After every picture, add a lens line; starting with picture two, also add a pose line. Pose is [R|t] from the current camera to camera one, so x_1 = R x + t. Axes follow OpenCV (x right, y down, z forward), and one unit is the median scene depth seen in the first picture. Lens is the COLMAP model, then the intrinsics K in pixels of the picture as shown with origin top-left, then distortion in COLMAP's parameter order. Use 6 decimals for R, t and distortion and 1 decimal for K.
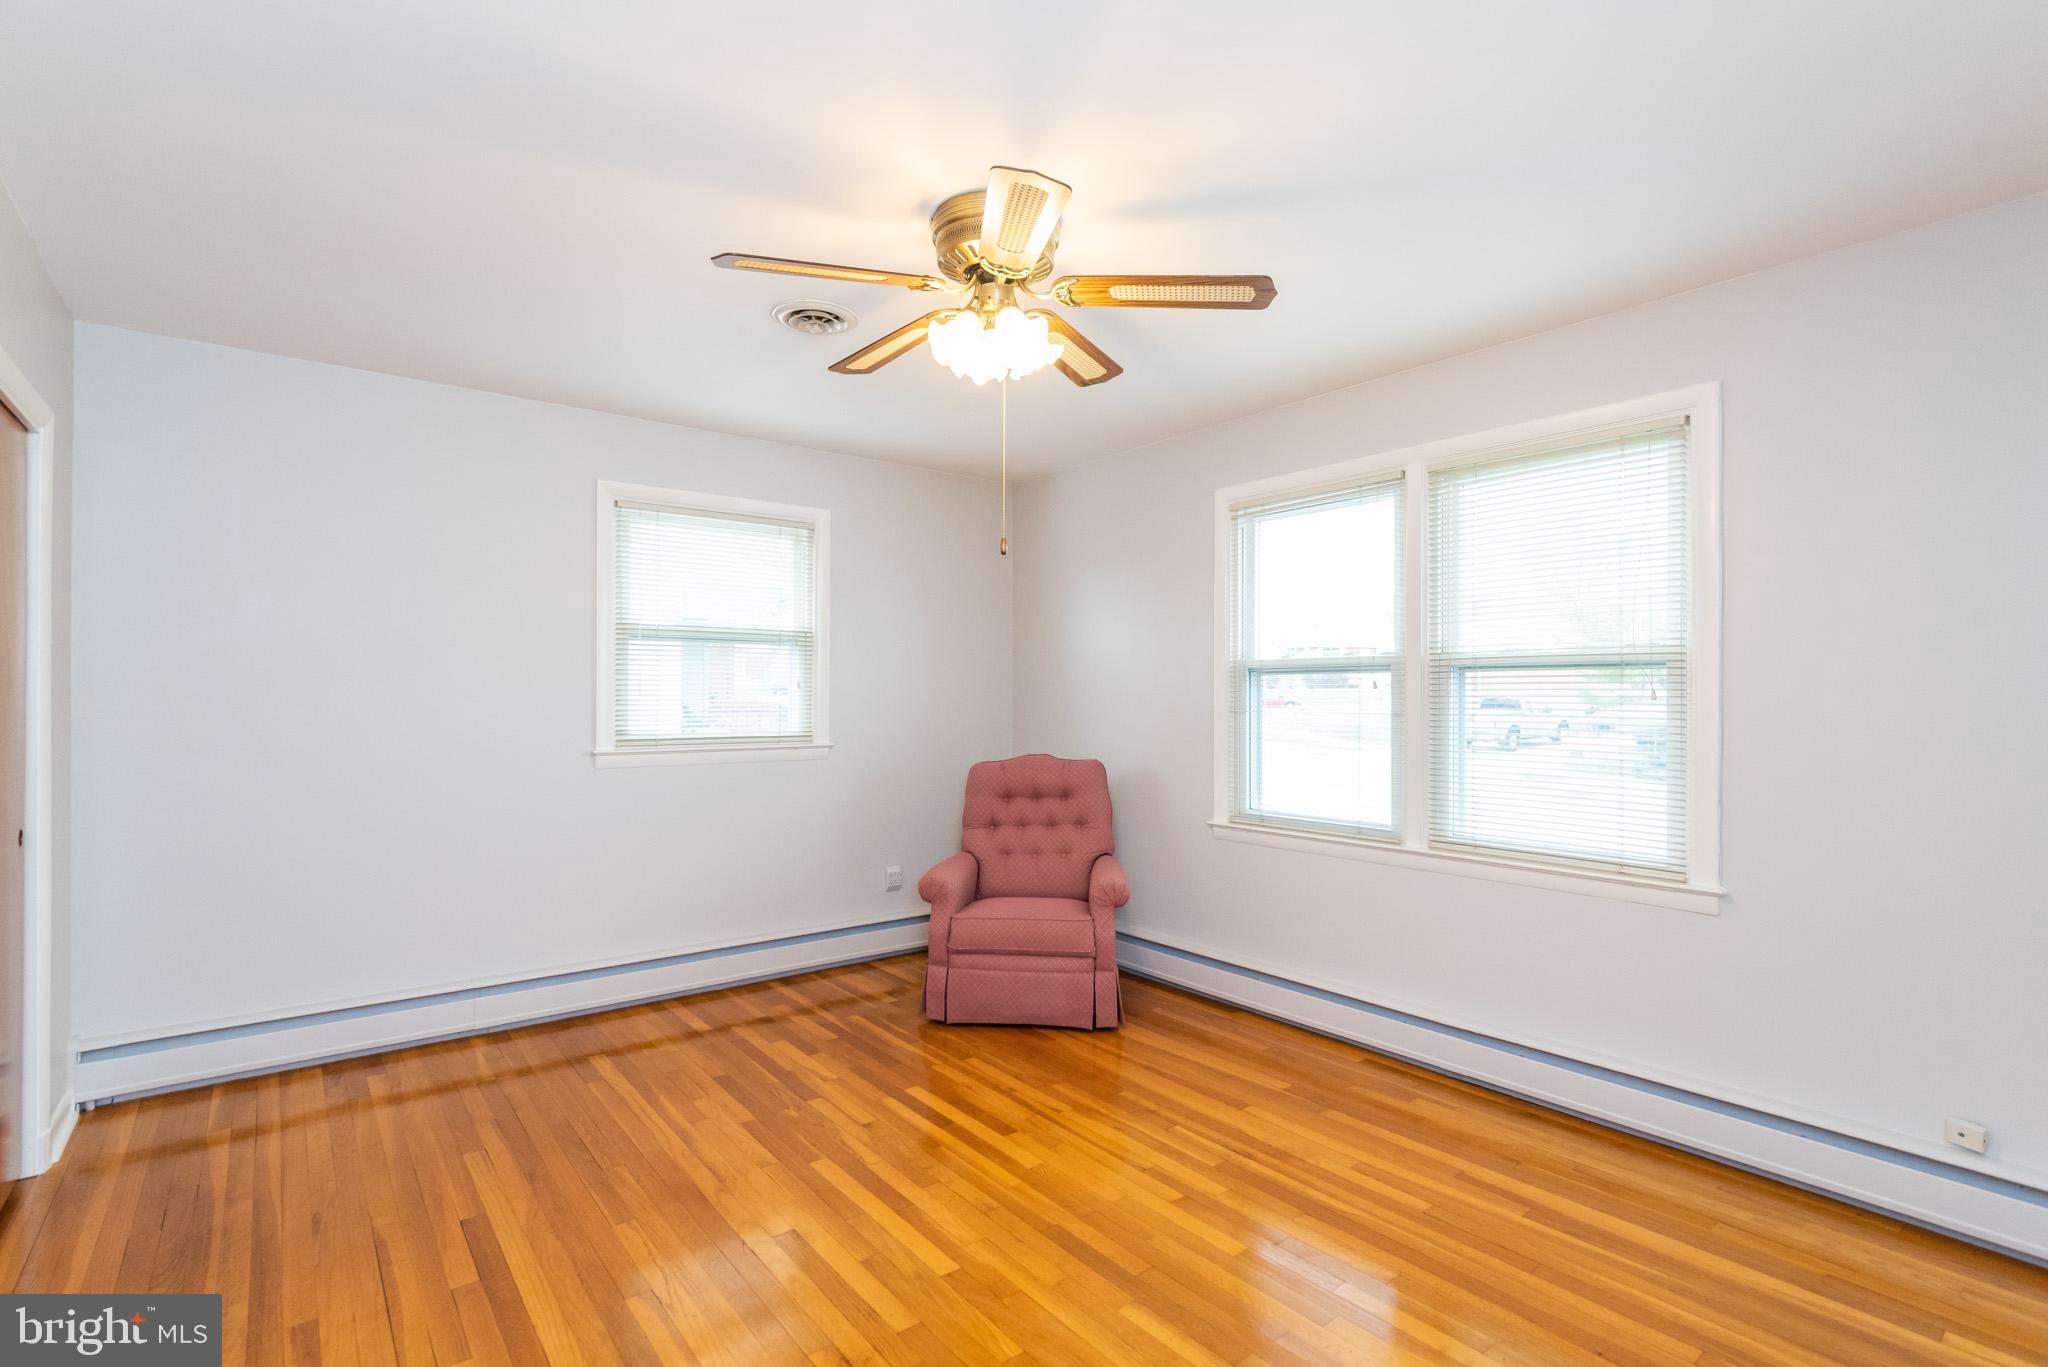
lens RADIAL K [[960.4, 0, 1024.0], [0, 960.4, 689.6], [0, 0, 1]] dist [-0.000273, -0.000020]
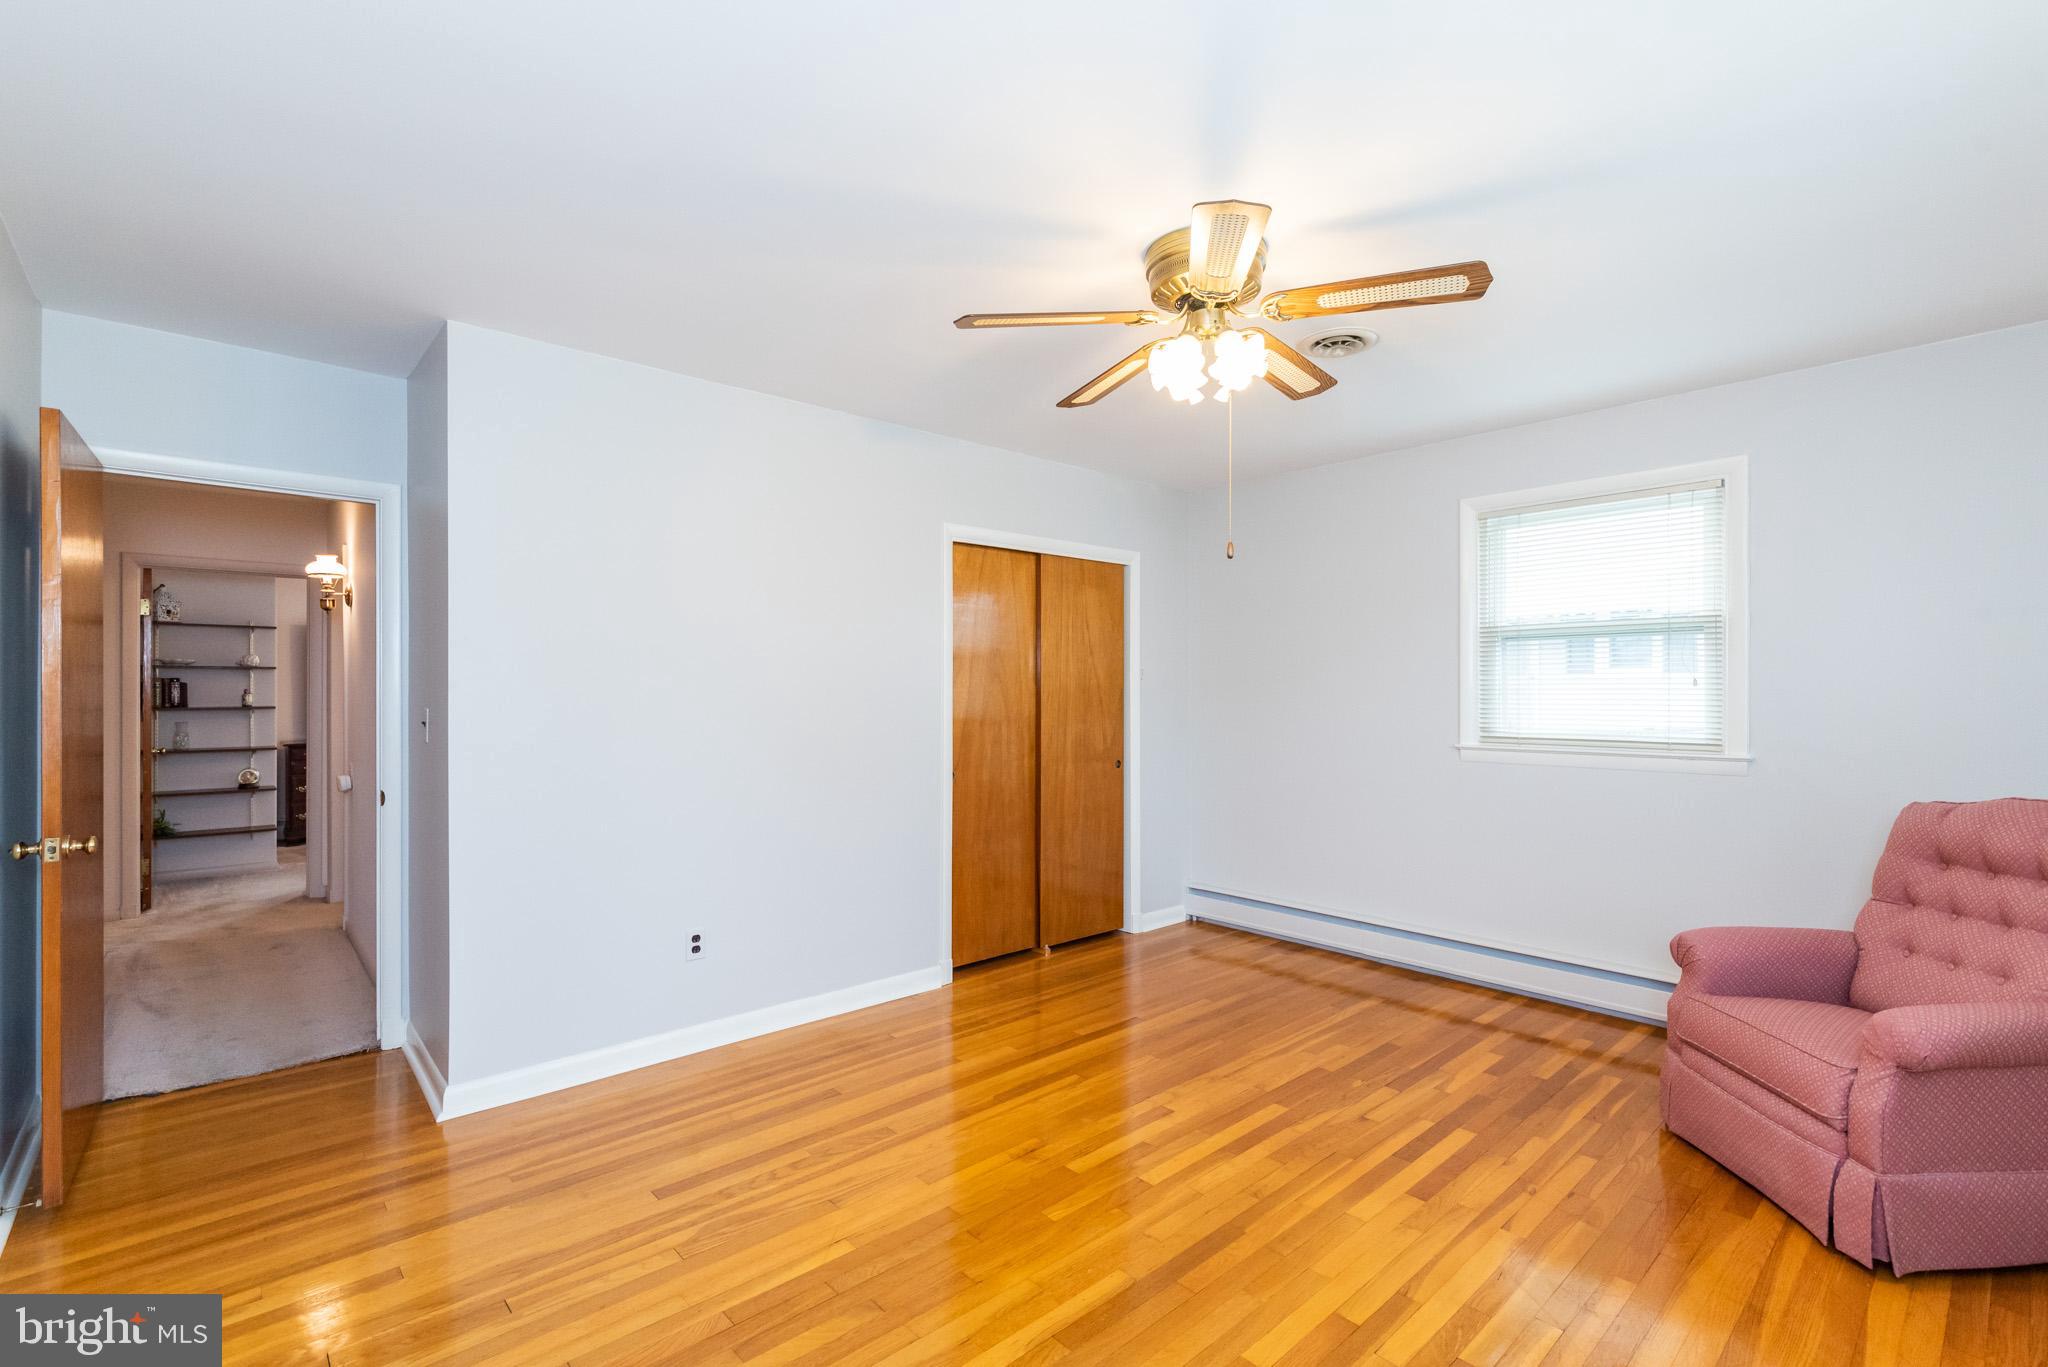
lens RADIAL K [[908.2, 0, 1024.1], [0, 908.2, 690.8], [0, 0, 1]] dist [-0.002230, -0.000660]
pose [[0.071323, -0.005705, -0.997437, 0.613257], [0.002886, 0.999981, -0.005513, 0.006611], [0.997449, -0.002485, 0.071338, 0.462864]]
